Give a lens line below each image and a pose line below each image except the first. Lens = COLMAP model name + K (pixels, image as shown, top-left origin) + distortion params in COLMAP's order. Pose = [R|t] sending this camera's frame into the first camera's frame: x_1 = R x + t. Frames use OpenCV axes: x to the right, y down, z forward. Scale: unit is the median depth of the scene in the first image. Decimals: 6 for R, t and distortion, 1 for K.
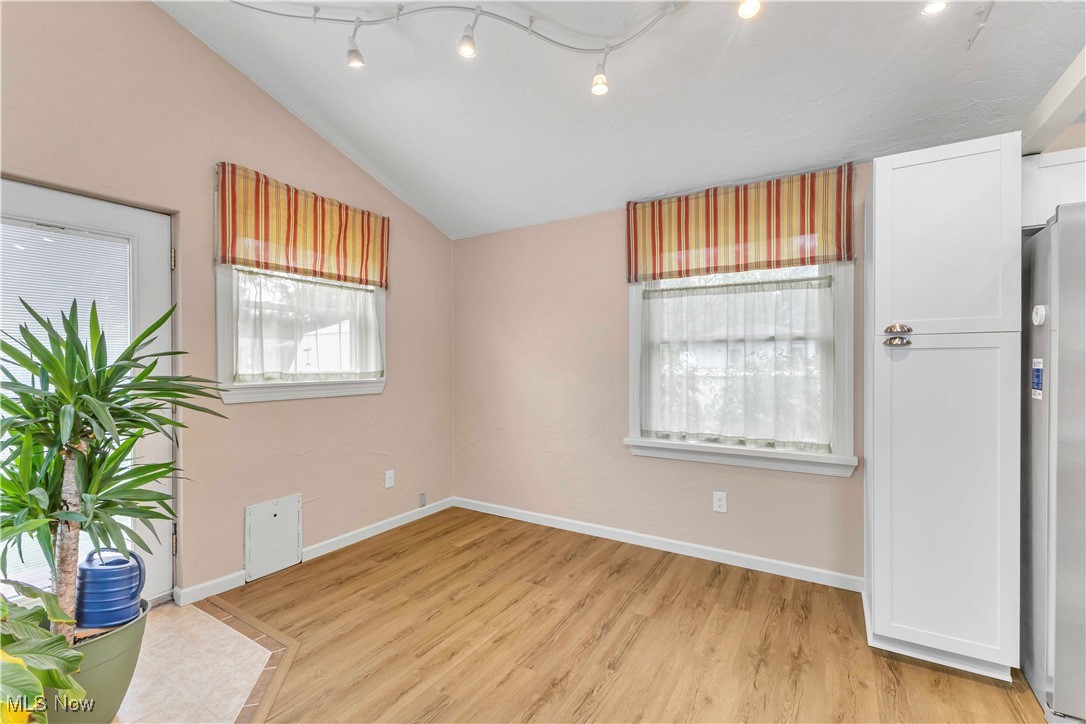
lens RADIAL K [[465.3, 0, 549.4], [0, 465.3, 368.7], [0, 0, 1]] dist [0.001716, -0.000529]
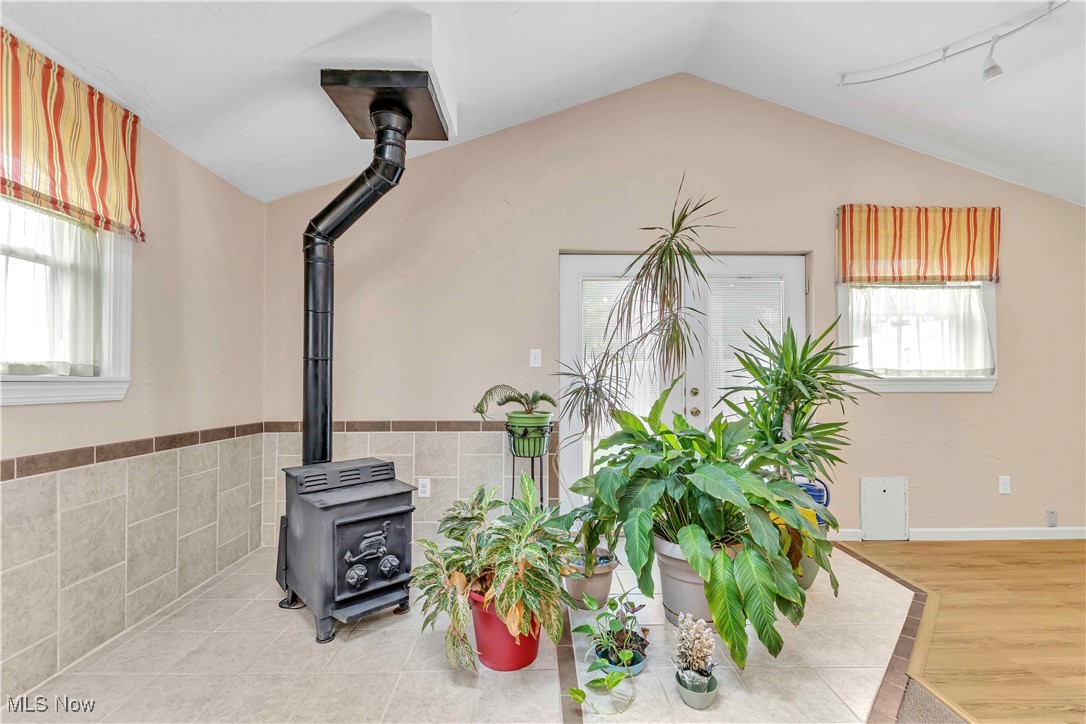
lens RADIAL K [[465.3, 0, 549.4], [0, 465.3, 368.7], [0, 0, 1]] dist [0.001716, -0.000529]
pose [[0.534524, -0.021166, -0.844888, -0.045876], [-0.010109, 0.999455, -0.031433, 0.051809], [0.845093, 0.025343, 0.534019, -0.319869]]
